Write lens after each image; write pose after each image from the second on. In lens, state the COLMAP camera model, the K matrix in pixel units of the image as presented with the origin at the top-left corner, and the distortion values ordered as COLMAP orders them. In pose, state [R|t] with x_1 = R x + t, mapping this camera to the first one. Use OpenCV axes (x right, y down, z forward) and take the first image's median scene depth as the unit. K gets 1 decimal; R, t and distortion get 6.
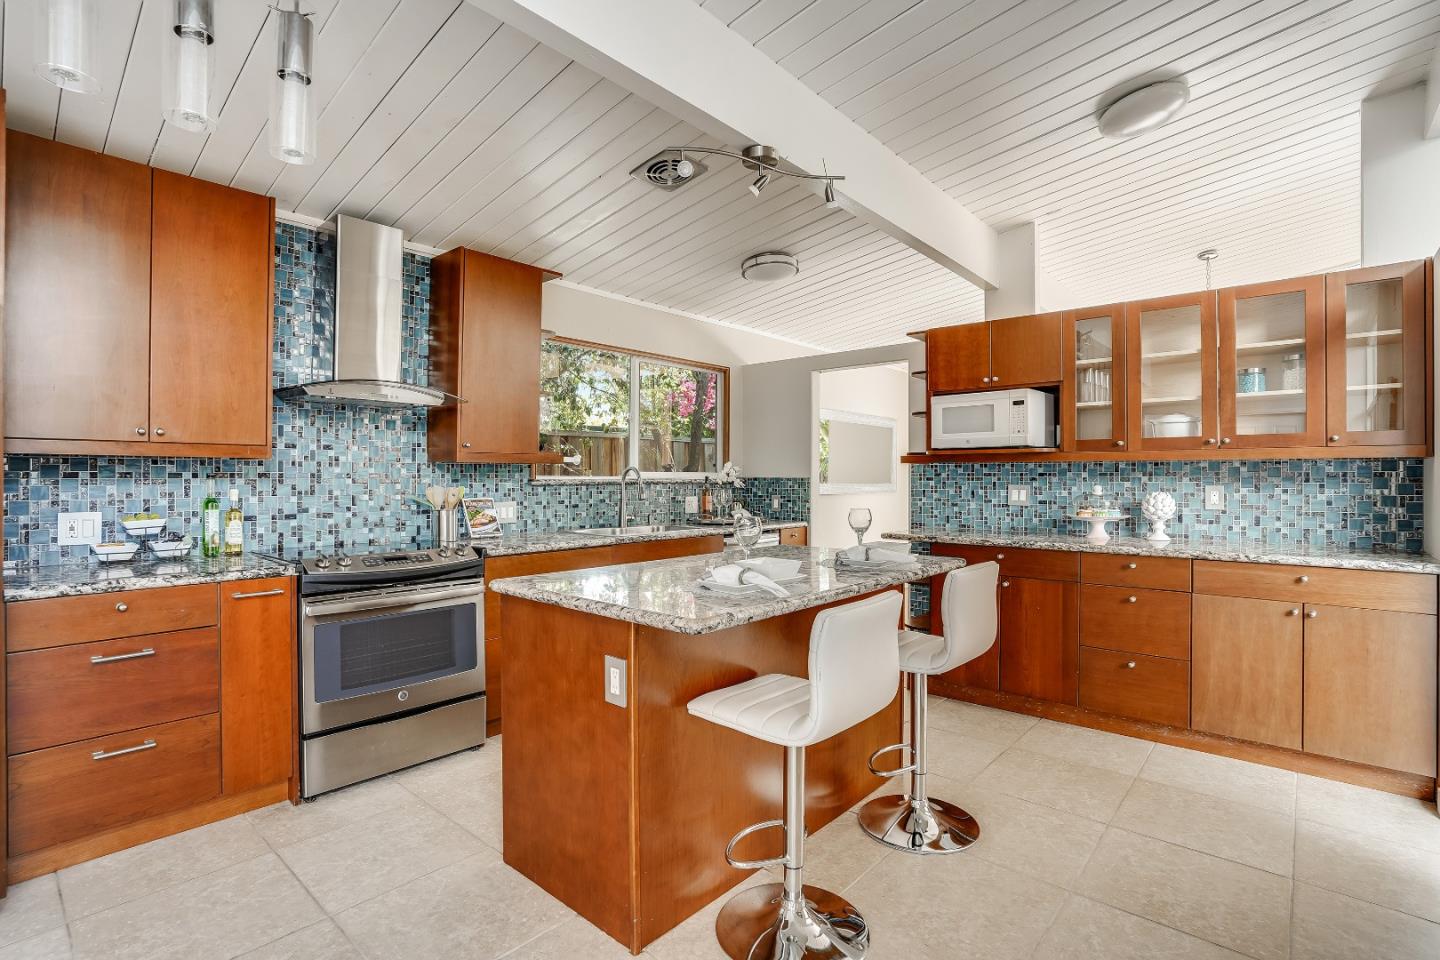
lens RADIAL K [[679.0, 0, 720.8], [0, 679.0, 474.9], [0, 0, 1]] dist [-0.057552, 0.024646]
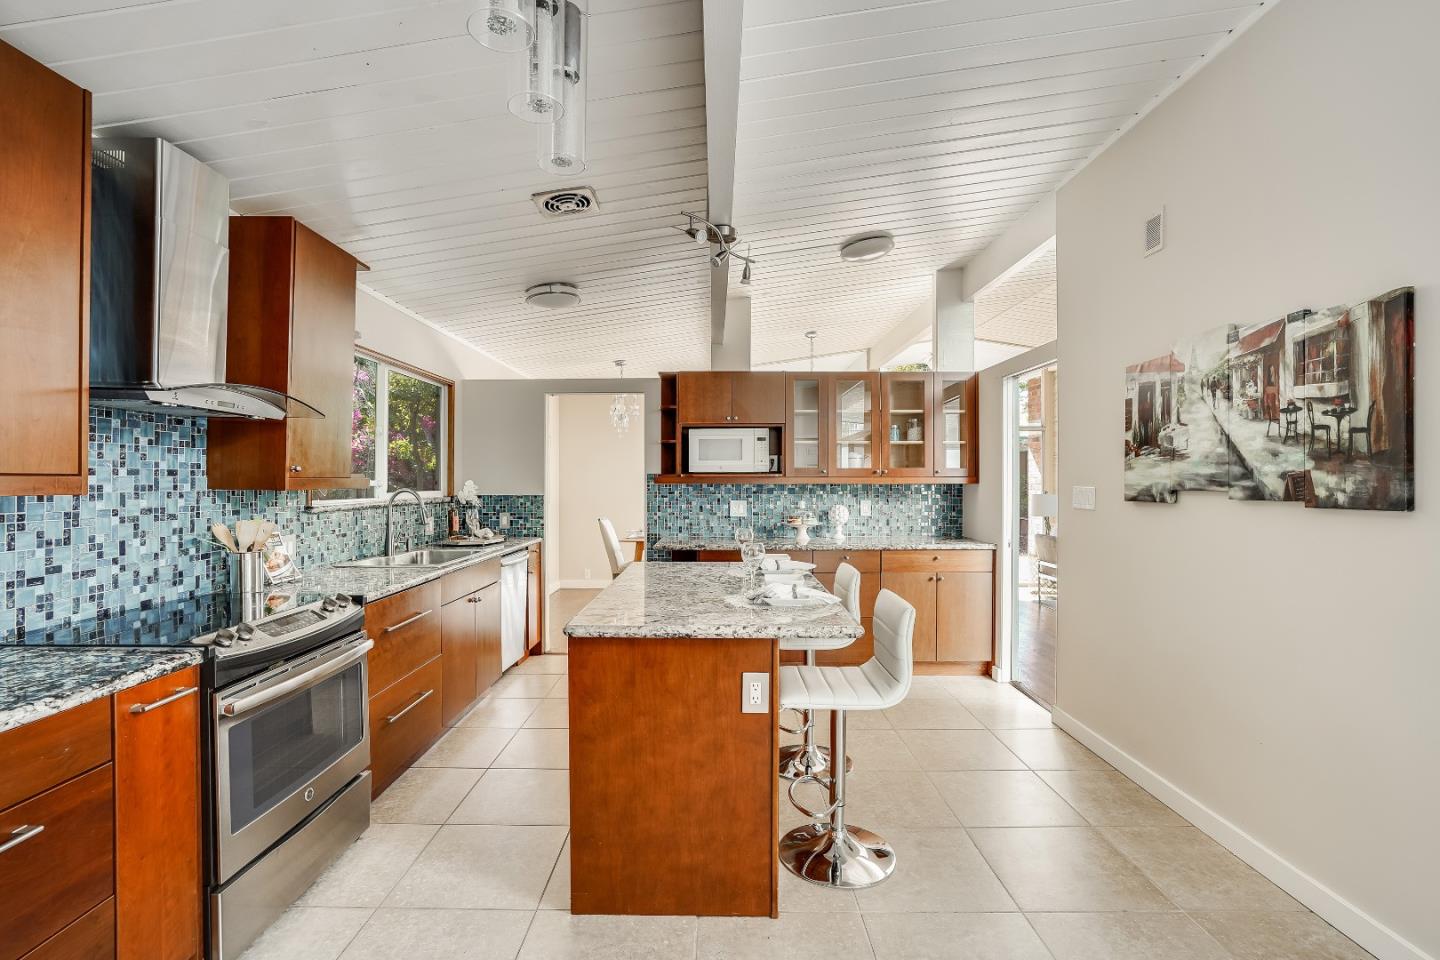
lens RADIAL K [[654.9, 0, 703.6], [0, 654.9, 479.4], [0, 0, 1]] dist [-0.057140, 0.023485]
pose [[0.762097, -0.000539, 0.647463, -0.523905], [-0.000579, 0.999999, 0.001514, -0.034685], [-0.647463, -0.001528, 0.762096, 0.113996]]
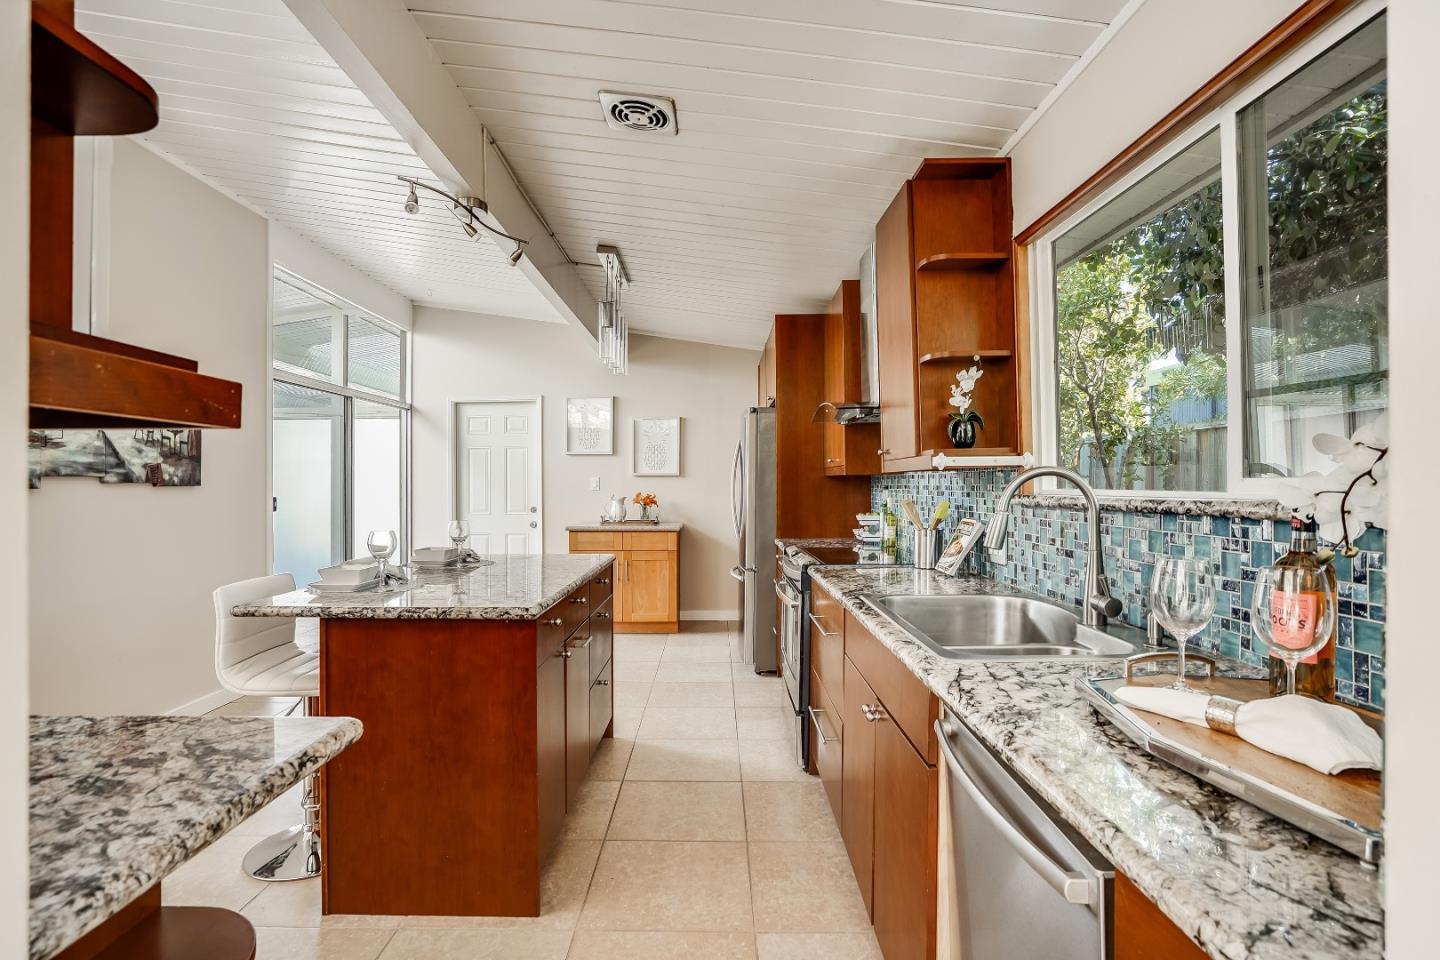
lens RADIAL K [[679.0, 0, 720.8], [0, 679.0, 474.9], [0, 0, 1]] dist [-0.057552, 0.024646]
pose [[-0.746086, -0.006596, -0.665816, 0.358467], [0.005574, 0.999854, -0.016151, -0.002810], [0.665826, -0.015761, -0.745941, 1.568976]]
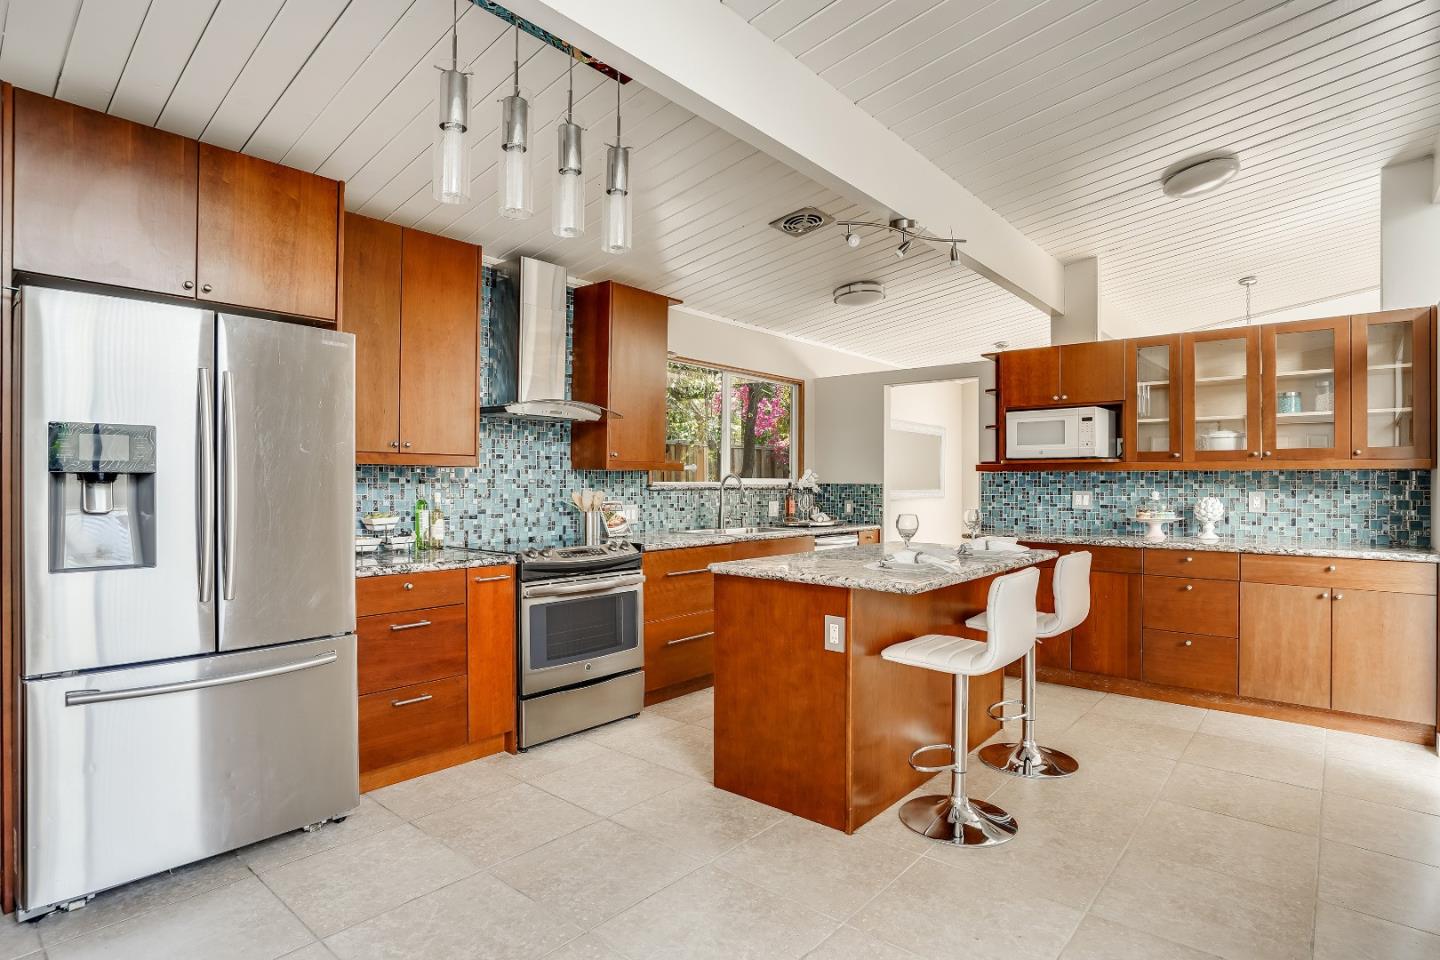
lens RADIAL K [[739.1, 0, 720.0], [0, 739.1, 480.0], [0, 0, 1]] dist [-0.062357, 0.030426]
pose [[0.999905, 0.002809, 0.013513, -0.224866], [-0.002799, 0.999996, -0.000767, -0.000978], [-0.013515, 0.000729, 0.999908, -0.264318]]
